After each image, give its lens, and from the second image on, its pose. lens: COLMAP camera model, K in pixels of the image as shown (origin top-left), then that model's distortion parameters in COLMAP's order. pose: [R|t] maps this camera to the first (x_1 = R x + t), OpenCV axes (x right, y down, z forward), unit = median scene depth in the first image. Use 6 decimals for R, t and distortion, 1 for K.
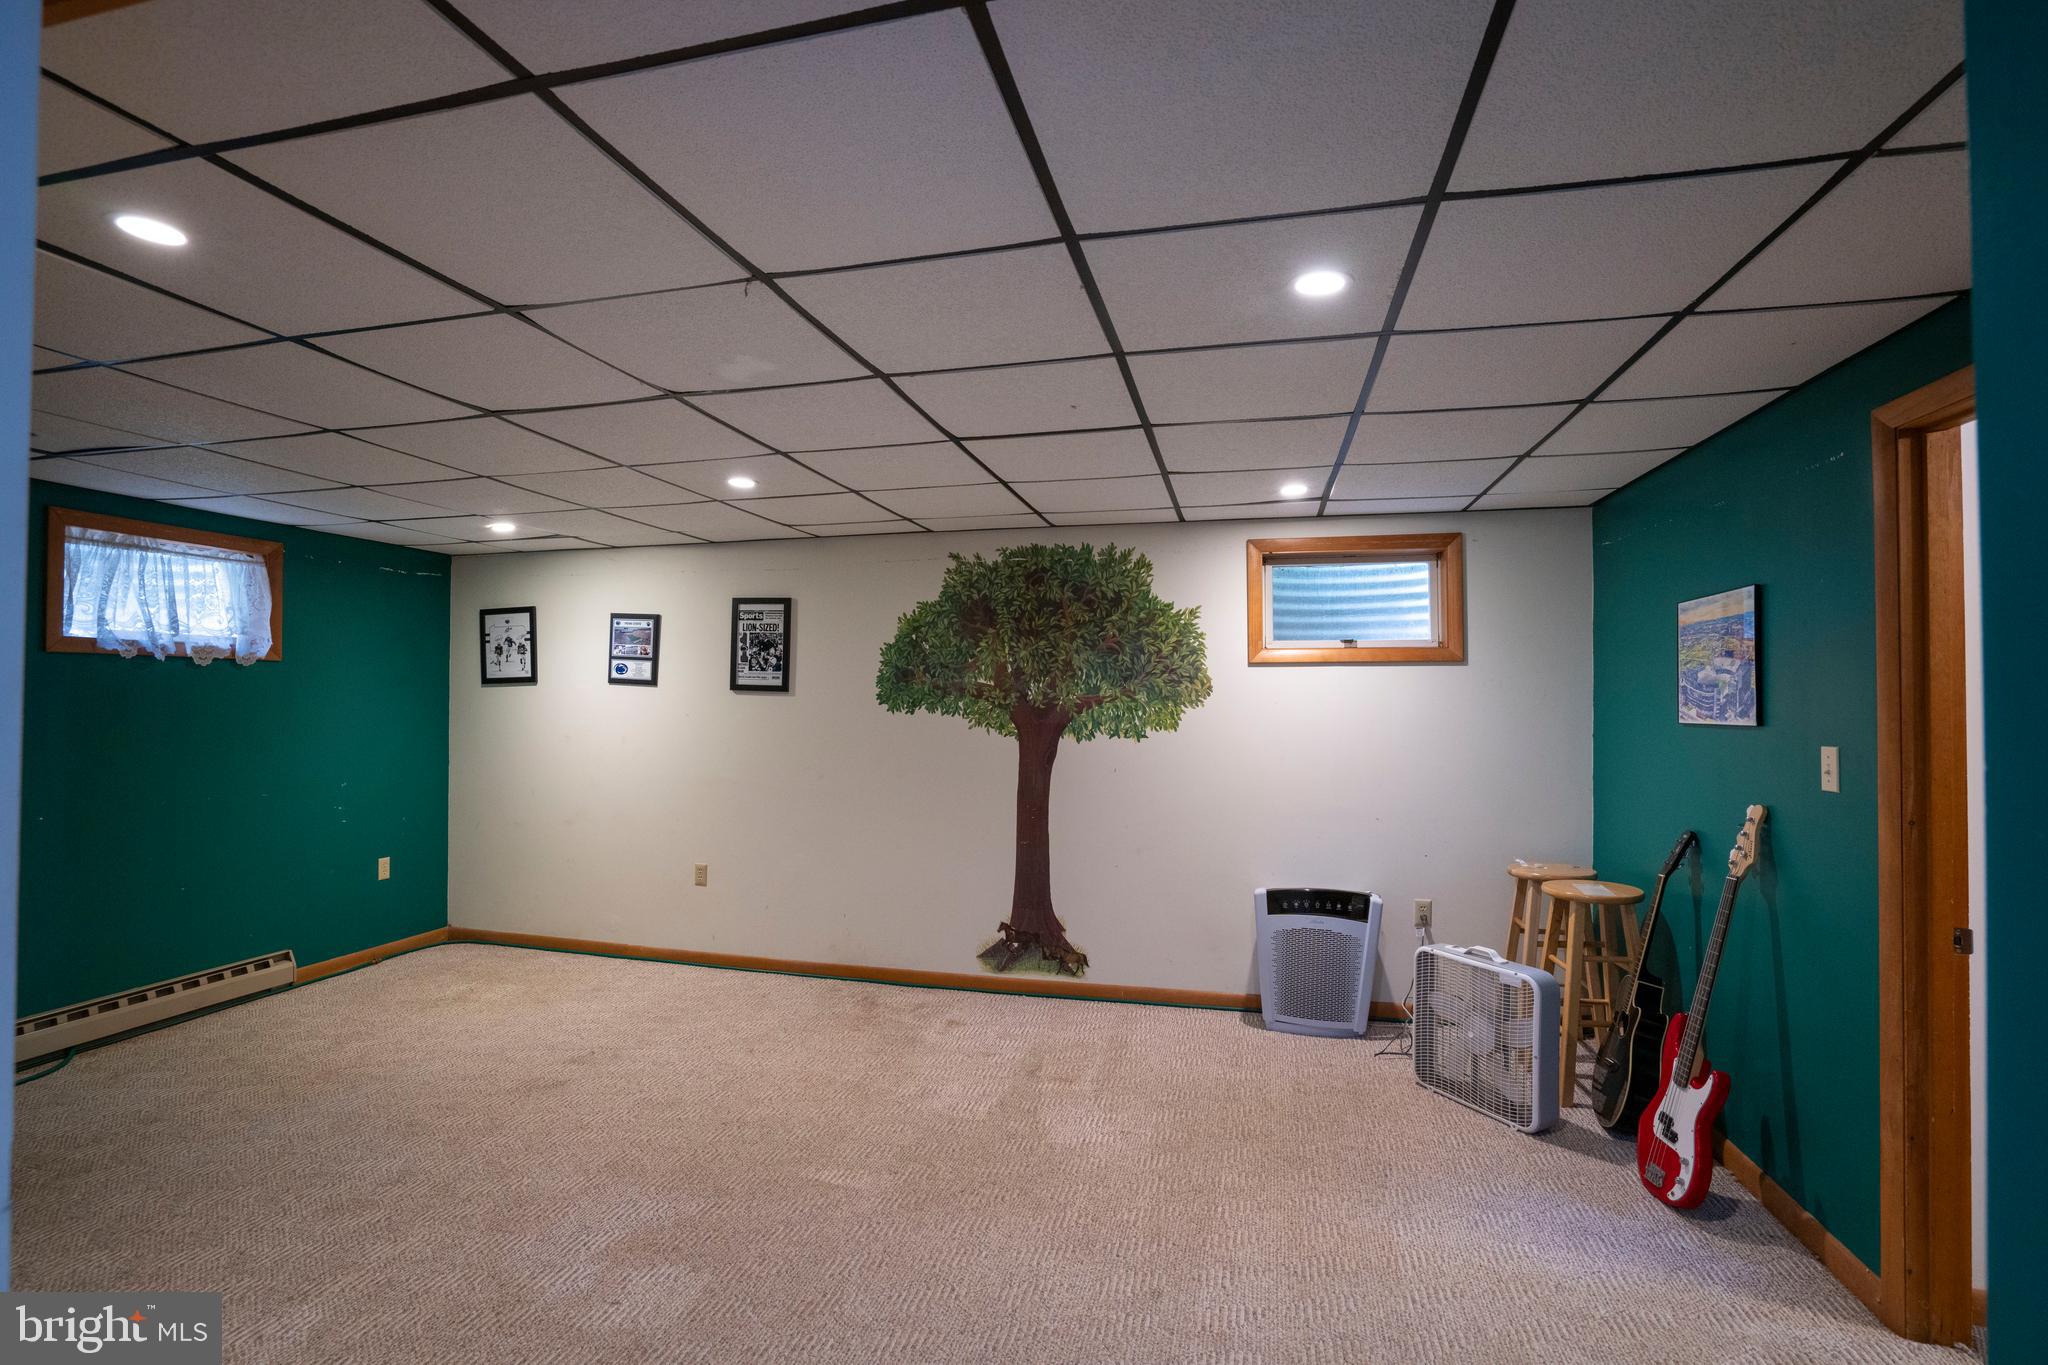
lens RADIAL K [[937.8, 0, 1024.1], [0, 937.8, 693.0], [0, 0, 1]] dist [-0.002026, 0.000242]
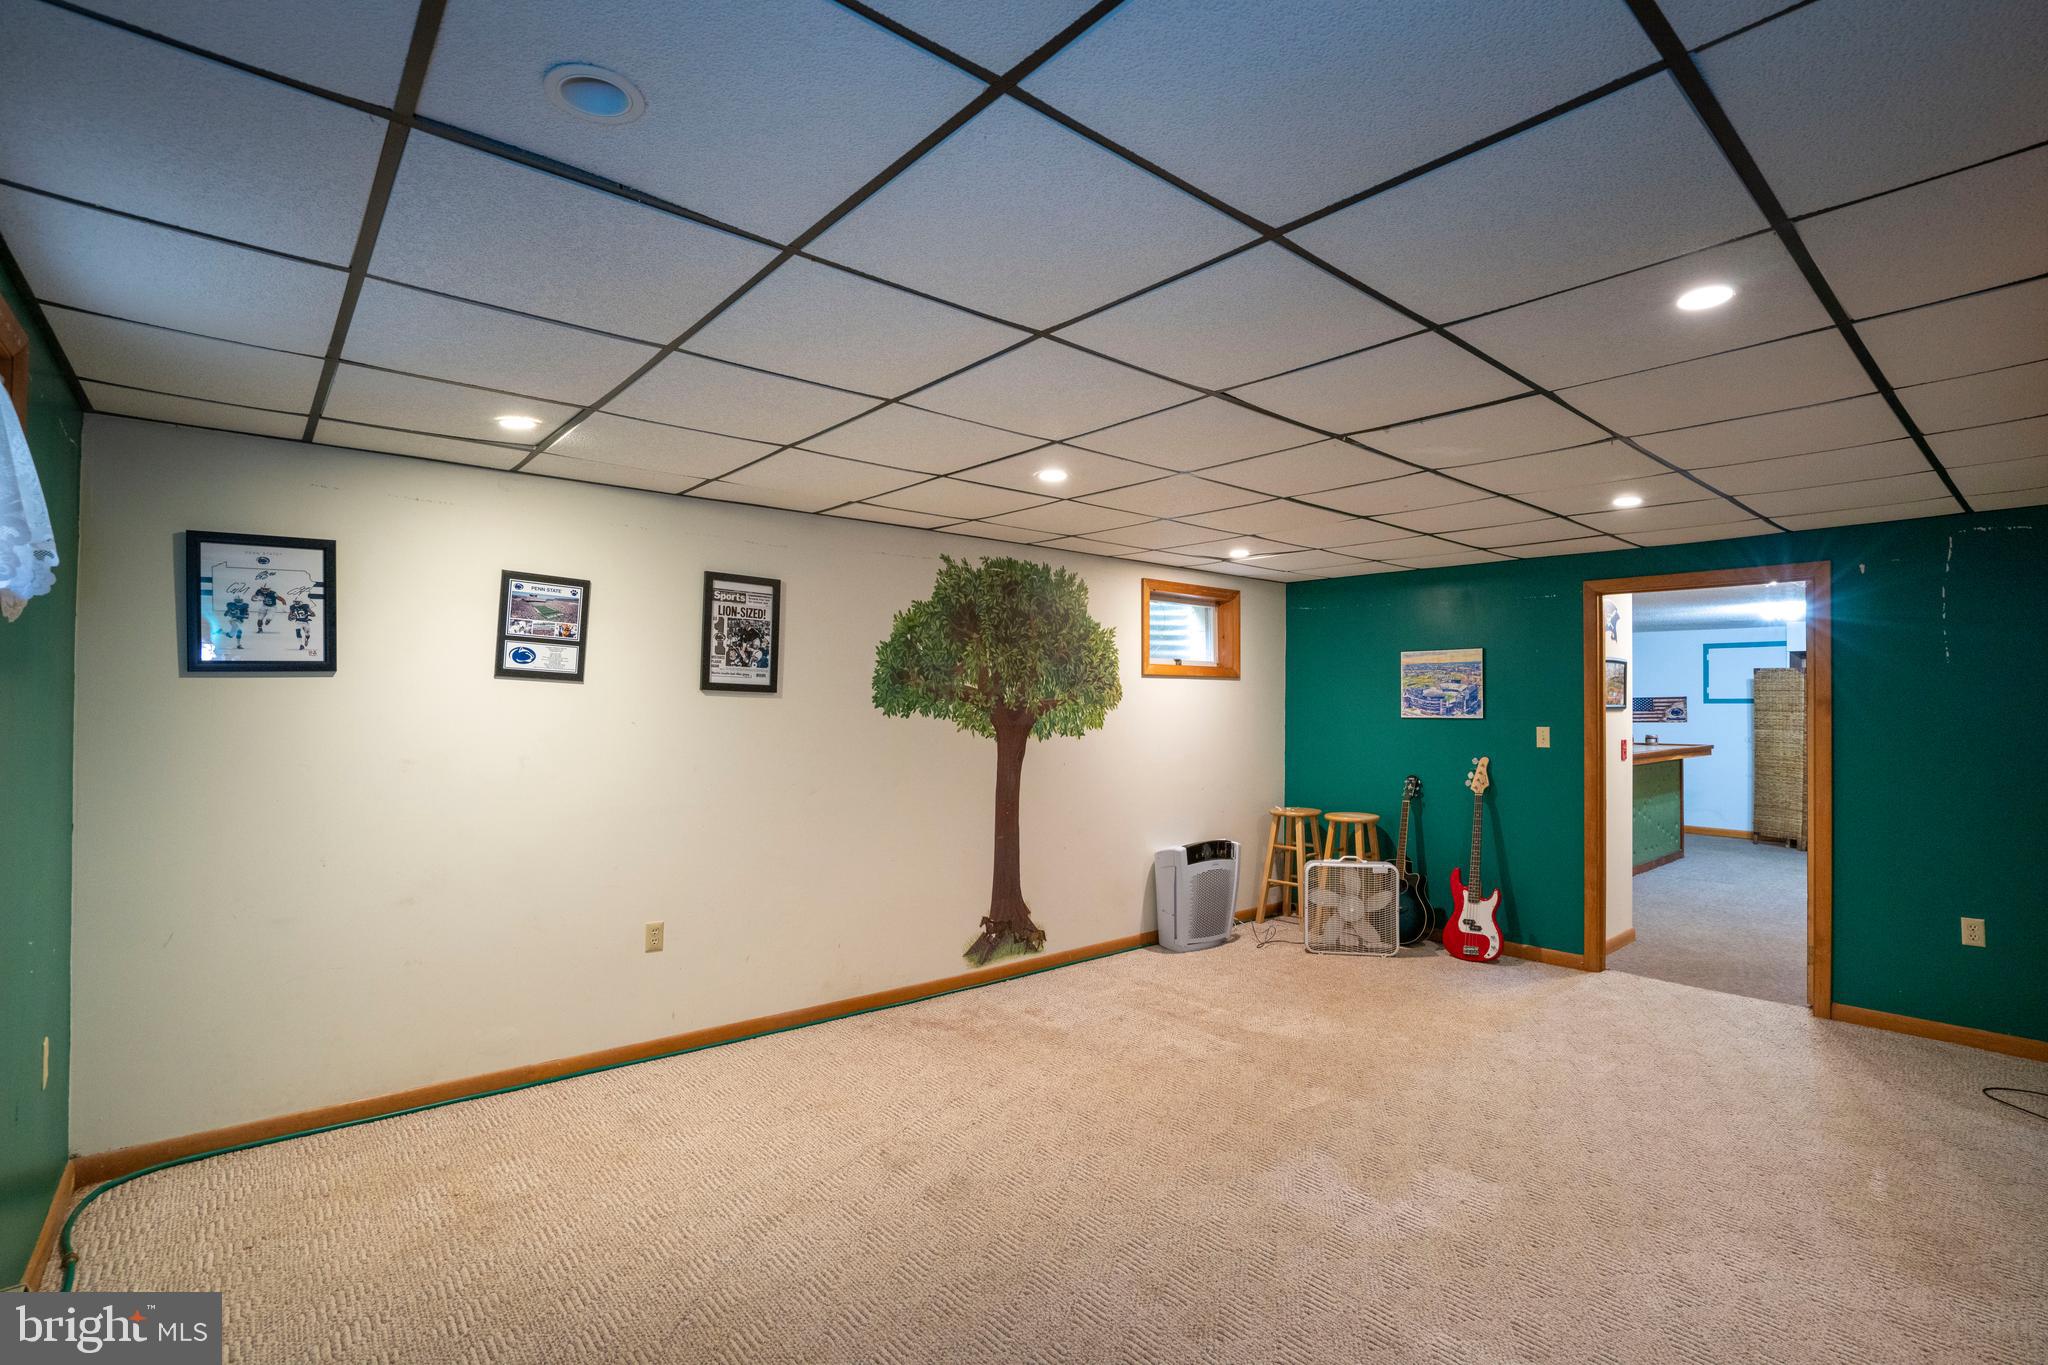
lens RADIAL K [[937.8, 0, 1024.1], [0, 937.8, 693.0], [0, 0, 1]] dist [-0.002026, 0.000242]
pose [[0.590790, 0.008966, 0.806775, -0.834269], [-0.011680, 0.999929, -0.002559, -0.001601], [-0.806741, -0.007911, 0.590853, 0.350157]]
